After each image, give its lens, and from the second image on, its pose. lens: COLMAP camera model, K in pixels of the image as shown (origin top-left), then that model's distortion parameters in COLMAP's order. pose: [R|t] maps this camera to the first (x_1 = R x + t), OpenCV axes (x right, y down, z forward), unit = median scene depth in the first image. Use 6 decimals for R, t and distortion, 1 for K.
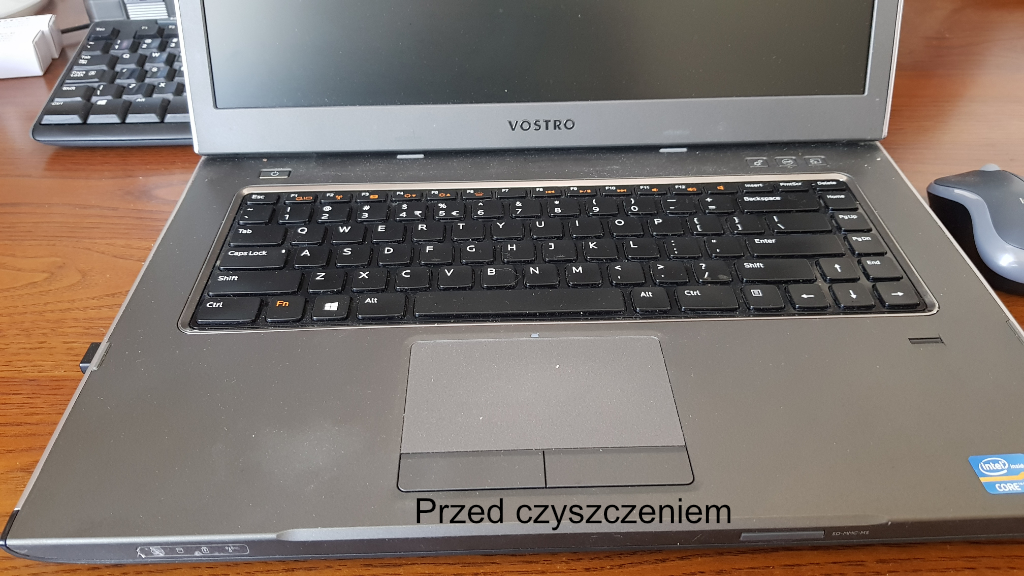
lens RADIAL K [[822.9, 0, 512.0], [0, 822.9, 288.0], [0, 0, 1]] dist [0.003738, -0.004869]
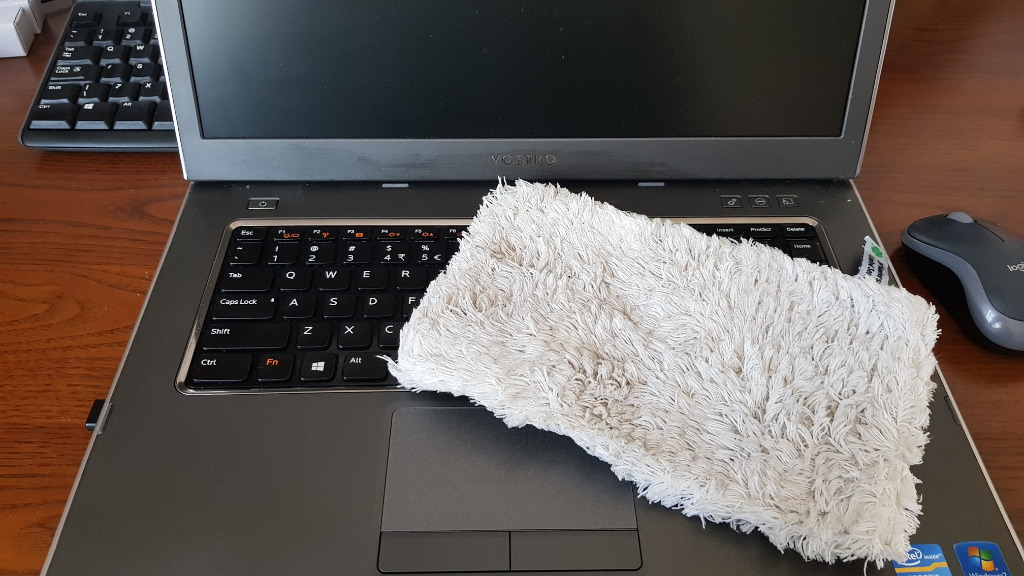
lens RADIAL K [[822.9, 0, 512.0], [0, 822.9, 288.0], [0, 0, 1]] dist [0.003738, -0.004869]
pose [[0.999731, 0.021036, 0.009738, 0.015273], [-0.022245, 0.988761, 0.147841, -0.192797], [-0.006519, -0.148018, 0.988963, -0.034976]]
